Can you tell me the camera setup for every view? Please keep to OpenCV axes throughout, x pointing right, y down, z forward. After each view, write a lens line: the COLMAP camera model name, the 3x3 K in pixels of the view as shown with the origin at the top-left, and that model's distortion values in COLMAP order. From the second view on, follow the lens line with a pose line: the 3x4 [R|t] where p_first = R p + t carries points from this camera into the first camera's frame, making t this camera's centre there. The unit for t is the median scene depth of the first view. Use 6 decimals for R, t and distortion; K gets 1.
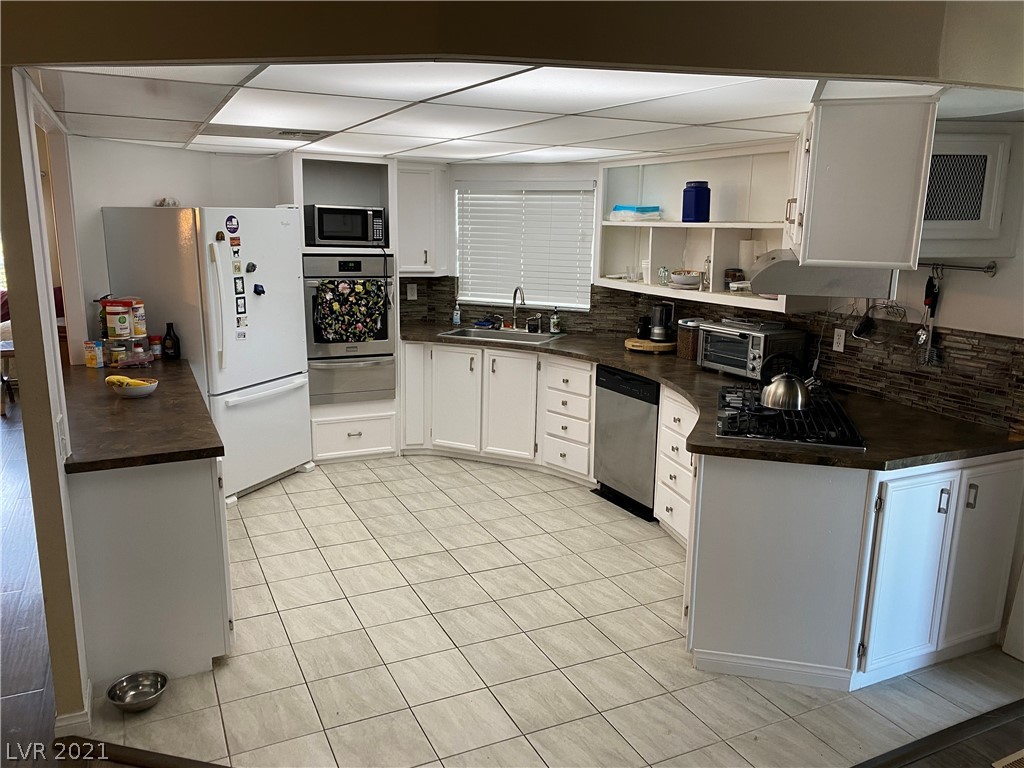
lens RADIAL K [[784.8, 0, 510.2], [0, 784.8, 389.3], [0, 0, 1]] dist [0.016845, -0.005889]
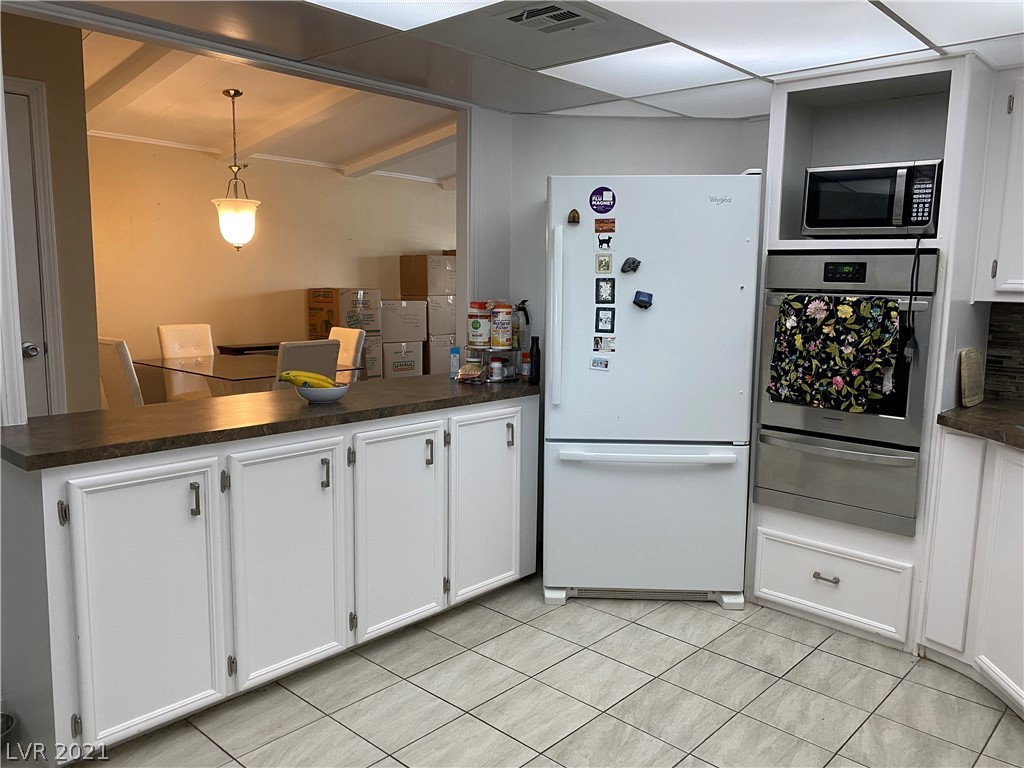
lens RADIAL K [[784.8, 0, 511.7], [0, 784.8, 374.5], [0, 0, 1]] dist [0.016845, -0.005889]
pose [[0.364393, 0.102926, -0.925540, 0.228835], [-0.201549, 0.979033, 0.029523, -0.056771], [0.909173, 0.175783, 0.377498, 0.600435]]
